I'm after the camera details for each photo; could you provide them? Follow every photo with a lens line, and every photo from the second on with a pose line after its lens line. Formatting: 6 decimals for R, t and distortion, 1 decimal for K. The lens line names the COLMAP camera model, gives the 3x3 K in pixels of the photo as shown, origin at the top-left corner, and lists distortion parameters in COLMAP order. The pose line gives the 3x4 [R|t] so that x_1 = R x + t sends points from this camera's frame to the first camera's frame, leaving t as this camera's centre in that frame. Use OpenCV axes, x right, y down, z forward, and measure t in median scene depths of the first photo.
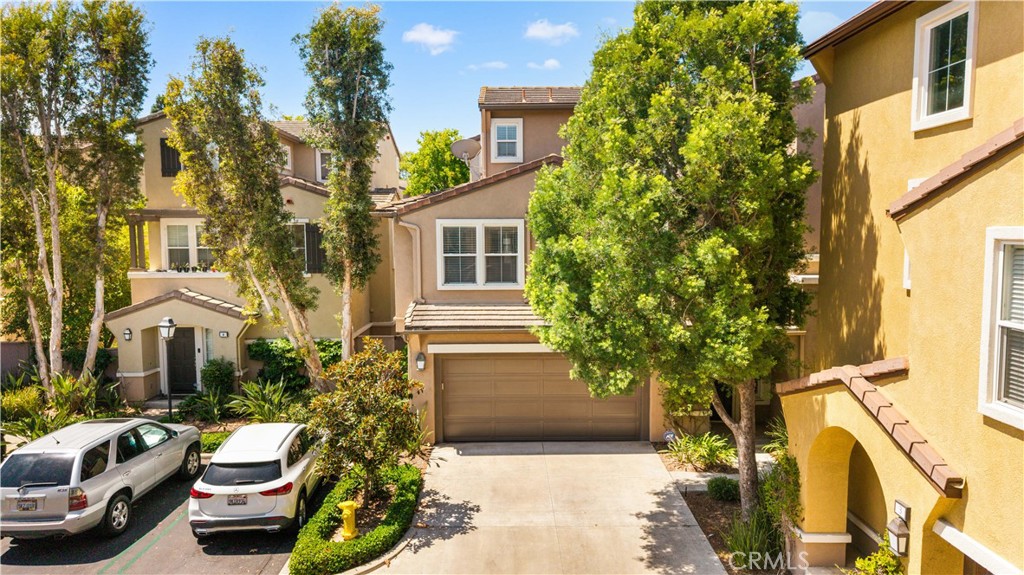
lens RADIAL K [[686.0, 0, 512.0], [0, 686.0, 287.5], [0, 0, 1]] dist [0.003157, -0.000490]
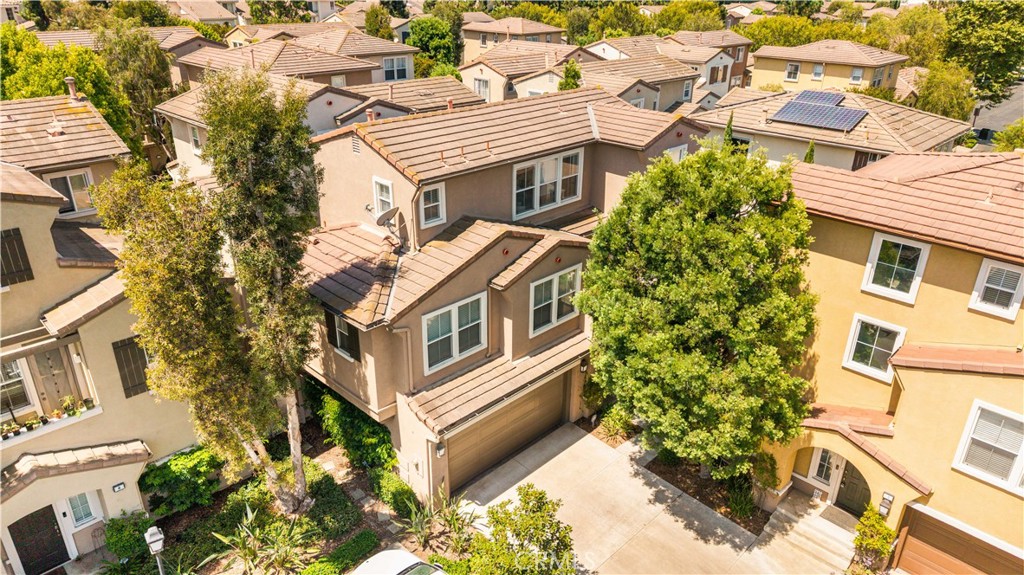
lens RADIAL K [[686.0, 0, 512.0], [0, 686.0, 287.5], [0, 0, 1]] dist [0.003157, -0.000490]
pose [[0.710174, -0.278398, 0.646643, -0.791577], [0.044042, 0.934262, 0.353856, -0.589340], [-0.702647, -0.222820, 0.675750, 0.284255]]
